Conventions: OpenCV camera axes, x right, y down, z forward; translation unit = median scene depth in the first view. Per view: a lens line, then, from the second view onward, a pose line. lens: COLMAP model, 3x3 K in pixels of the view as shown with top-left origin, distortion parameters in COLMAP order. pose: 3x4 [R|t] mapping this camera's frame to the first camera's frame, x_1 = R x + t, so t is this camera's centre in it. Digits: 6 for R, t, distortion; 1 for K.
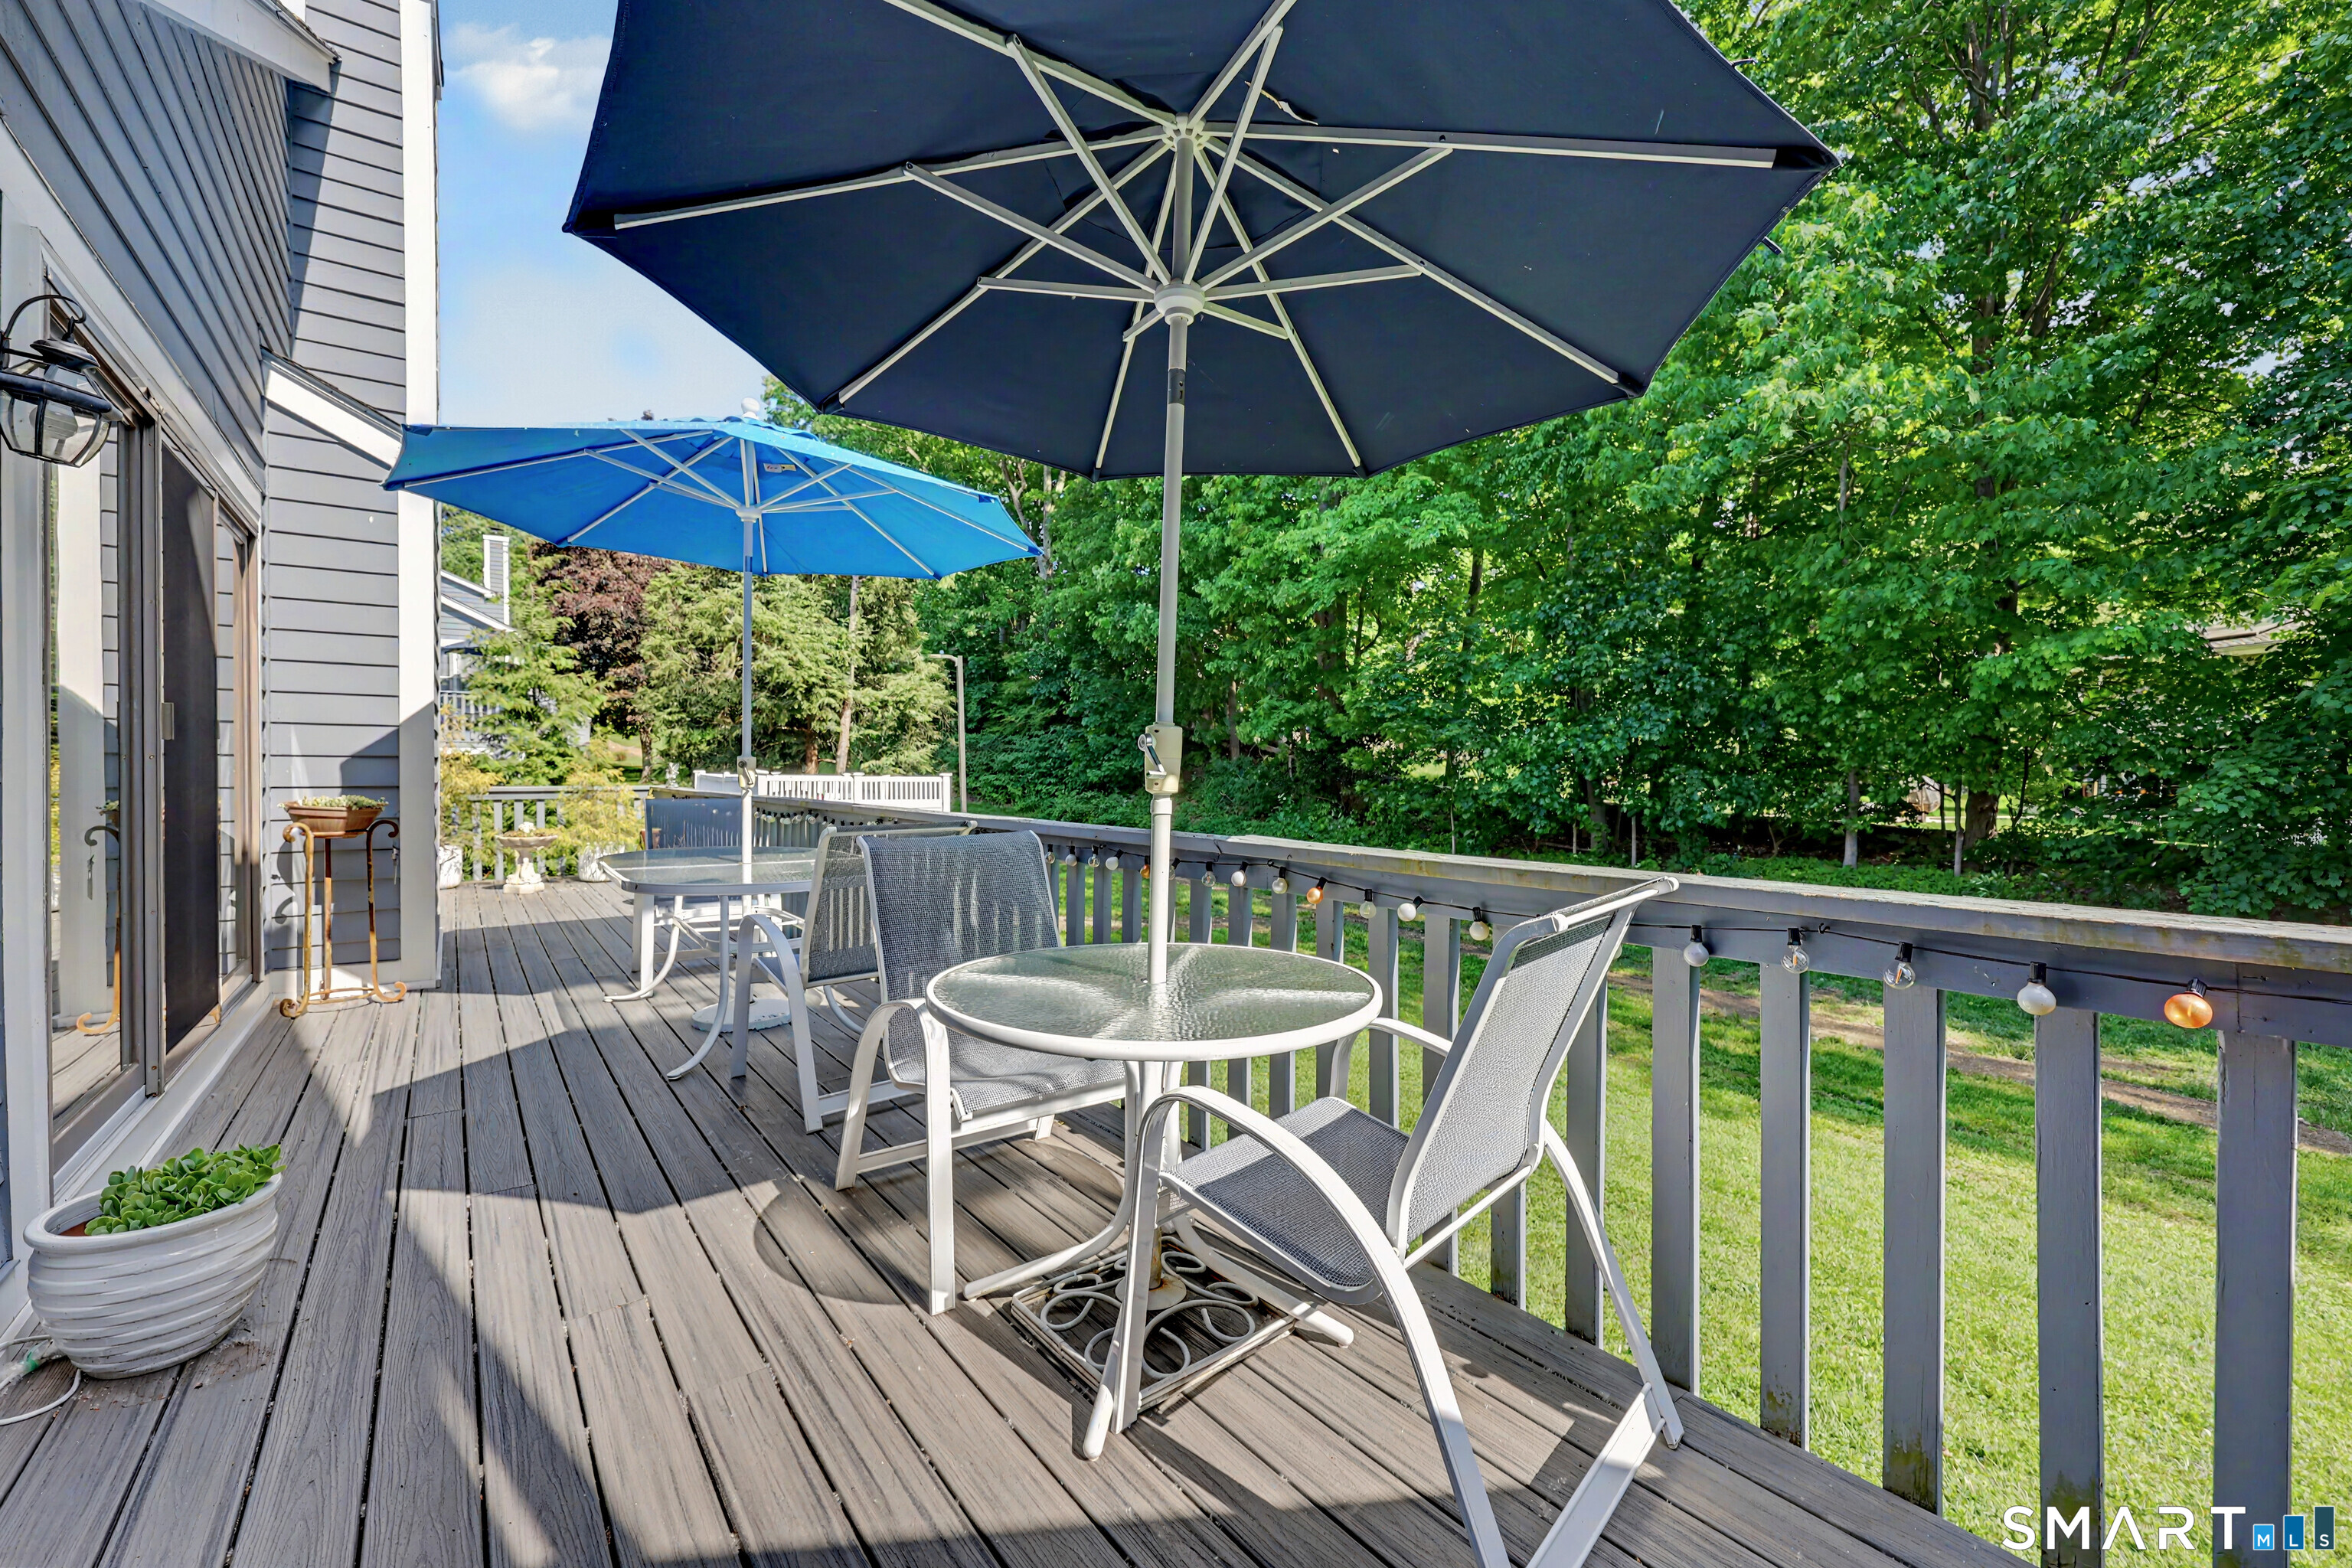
lens RADIAL K [[952.7, 0, 1190.3], [0, 952.7, 778.6], [0, 0, 1]] dist [0.001689, -0.000440]
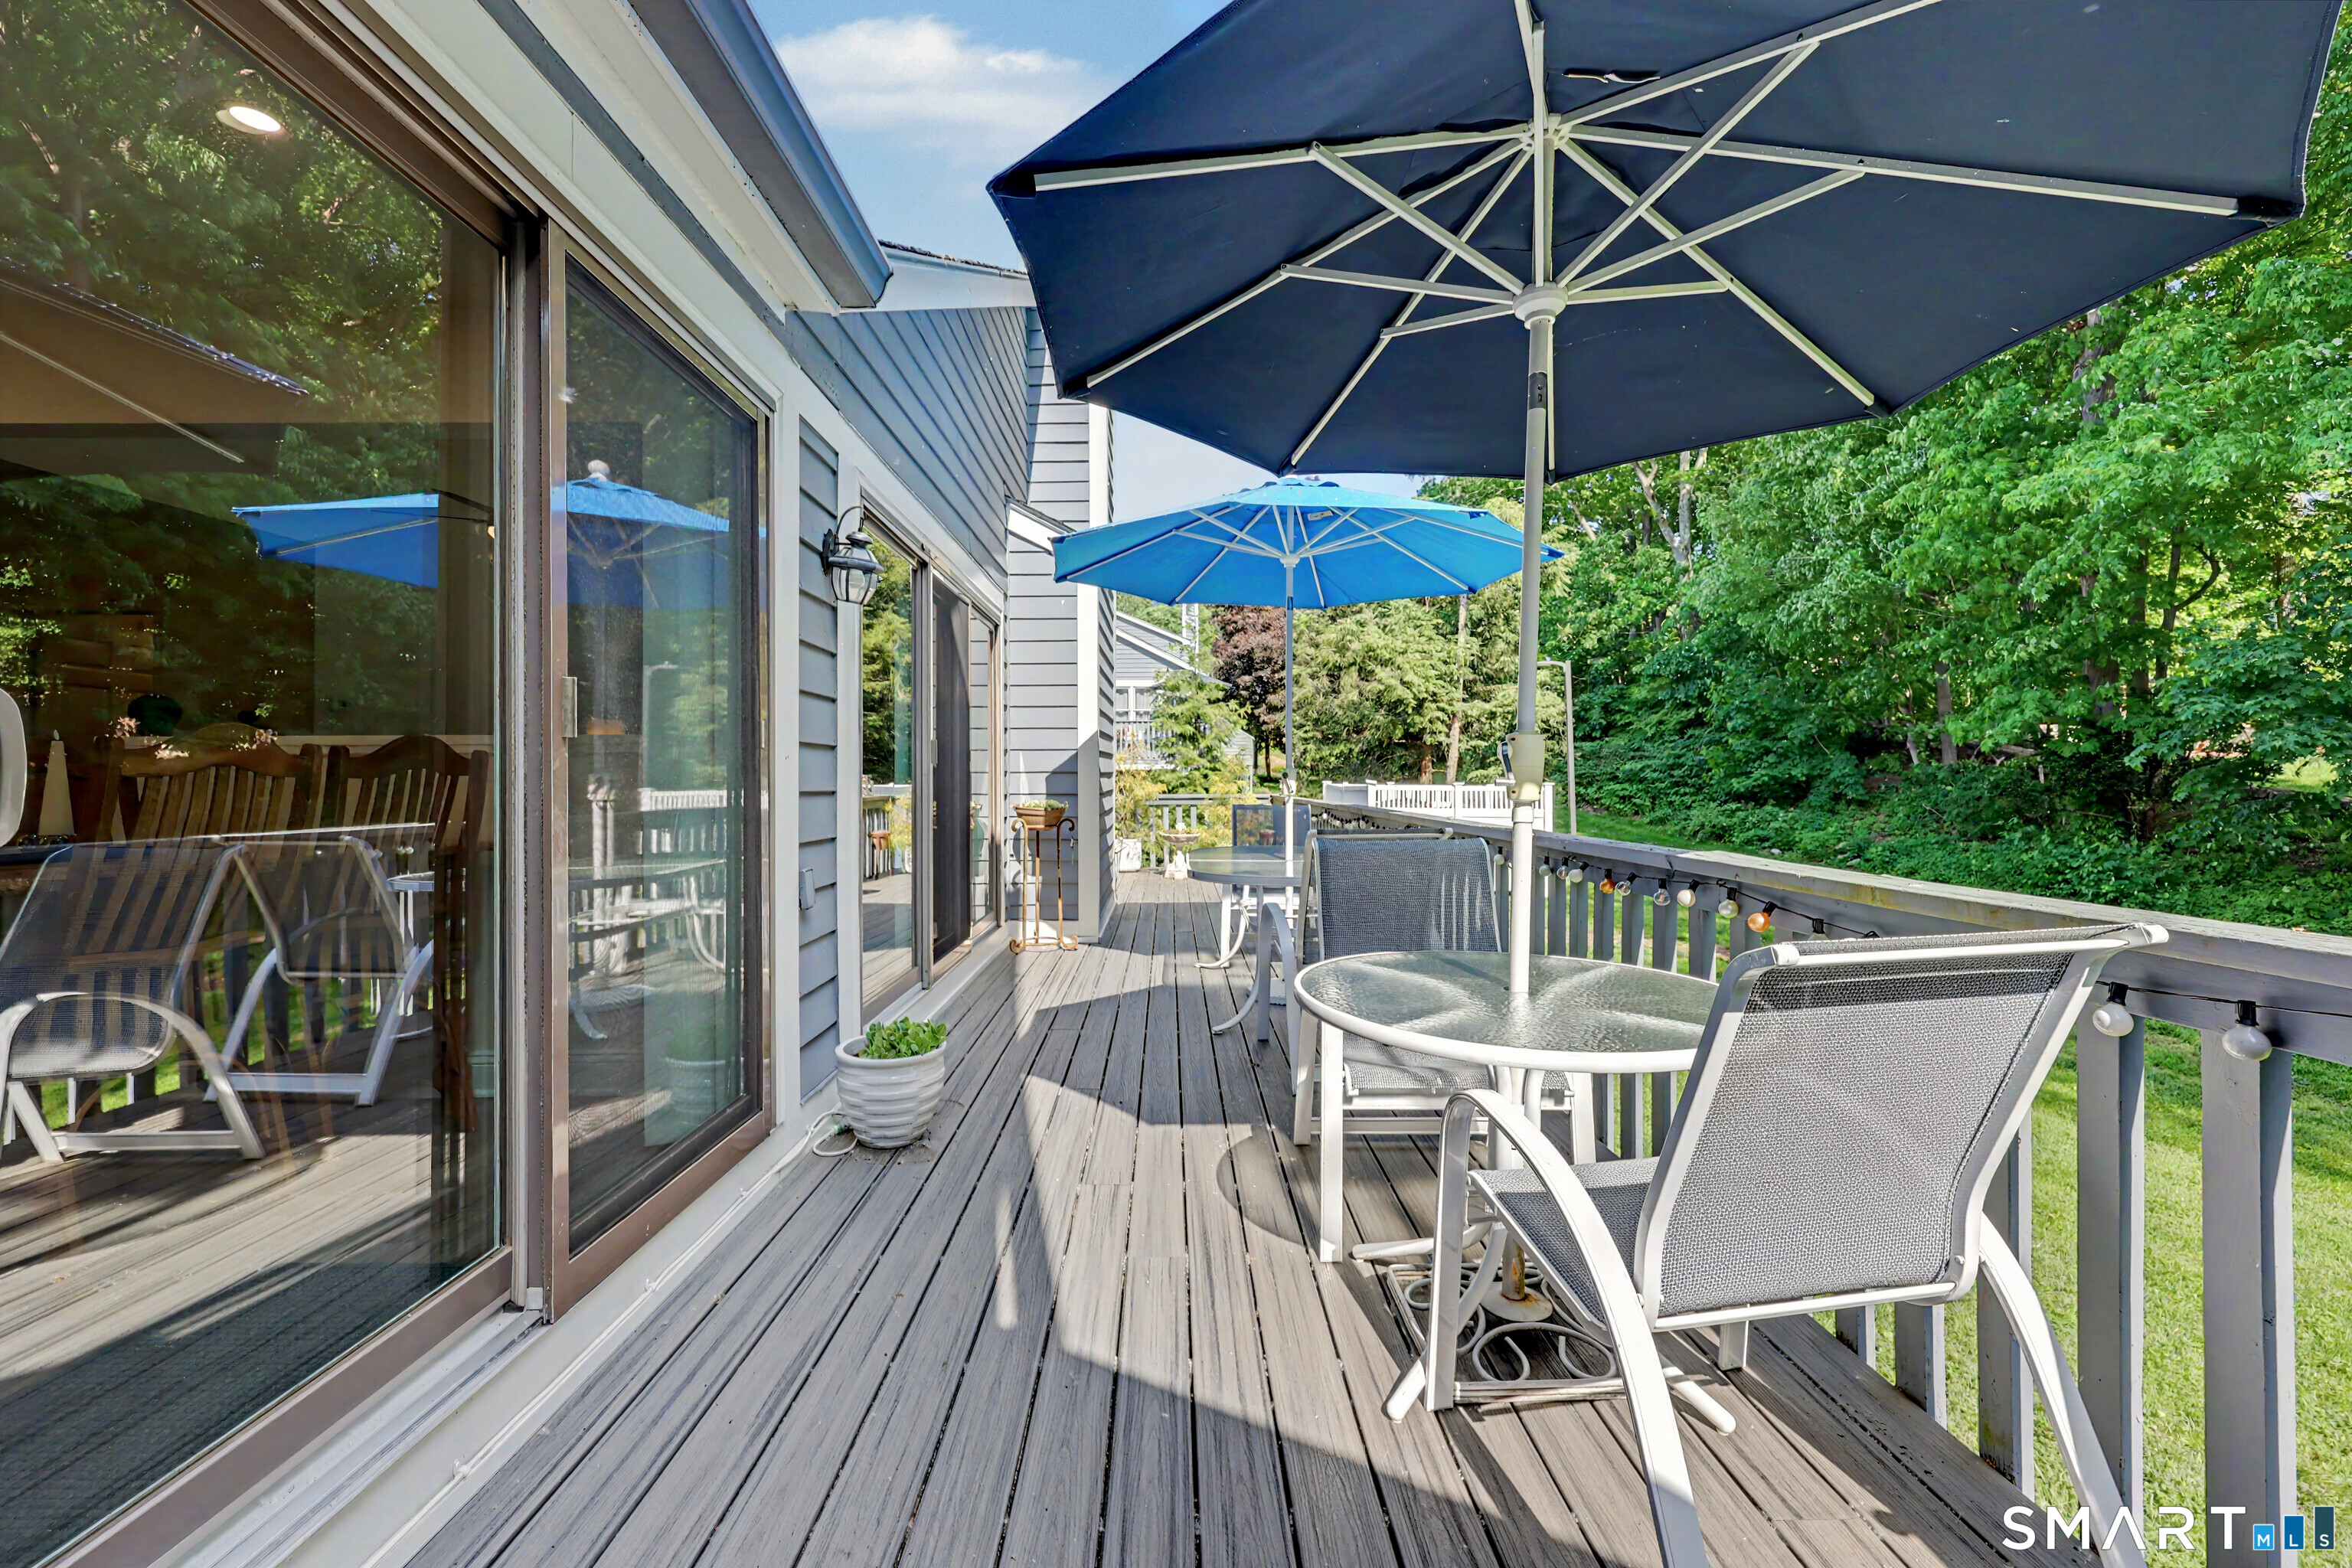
lens RADIAL K [[952.7, 0, 1190.3], [0, 952.7, 778.6], [0, 0, 1]] dist [0.001689, -0.000440]
pose [[0.799056, -0.006600, -0.601220, 0.153394], [0.000319, 0.999944, -0.010553, 0.000654], [0.601256, 0.008241, 0.799014, -0.001716]]
